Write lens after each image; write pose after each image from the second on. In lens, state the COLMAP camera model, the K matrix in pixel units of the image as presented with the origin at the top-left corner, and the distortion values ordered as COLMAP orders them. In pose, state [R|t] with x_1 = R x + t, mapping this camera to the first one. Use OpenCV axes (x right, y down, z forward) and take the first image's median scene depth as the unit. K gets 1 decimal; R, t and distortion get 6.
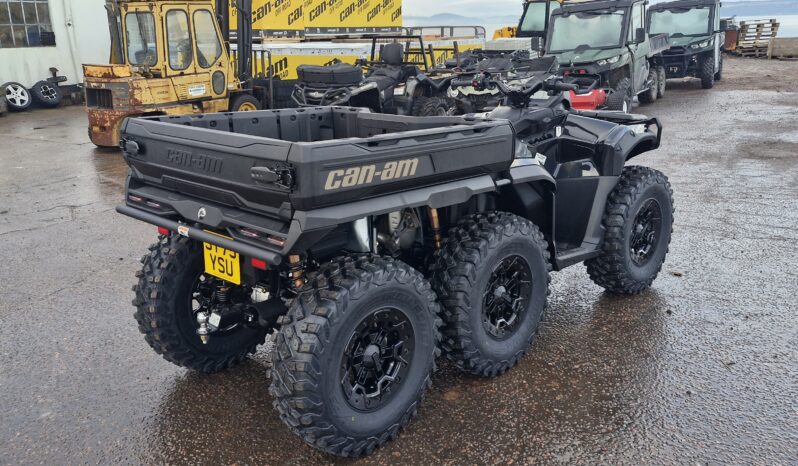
lens RADIAL K [[680.2, 0, 399.0], [0, 680.2, 233.0], [0, 0, 1]] dist [0.112063, -0.133631]
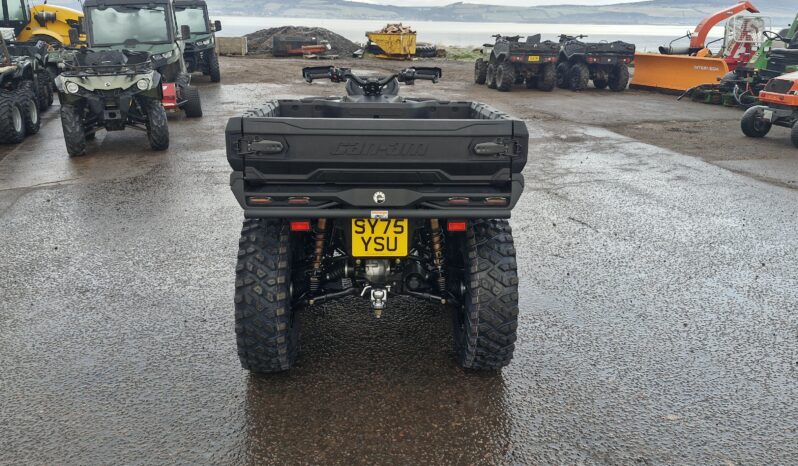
lens RADIAL K [[680.2, 0, 399.0], [0, 680.2, 233.0], [0, 0, 1]] dist [0.112063, -0.133631]
pose [[0.684432, -0.179094, 0.706738, -0.244366], [0.174277, 0.981447, 0.079931, -0.012641], [-0.707941, 0.068461, 0.702946, 0.050789]]
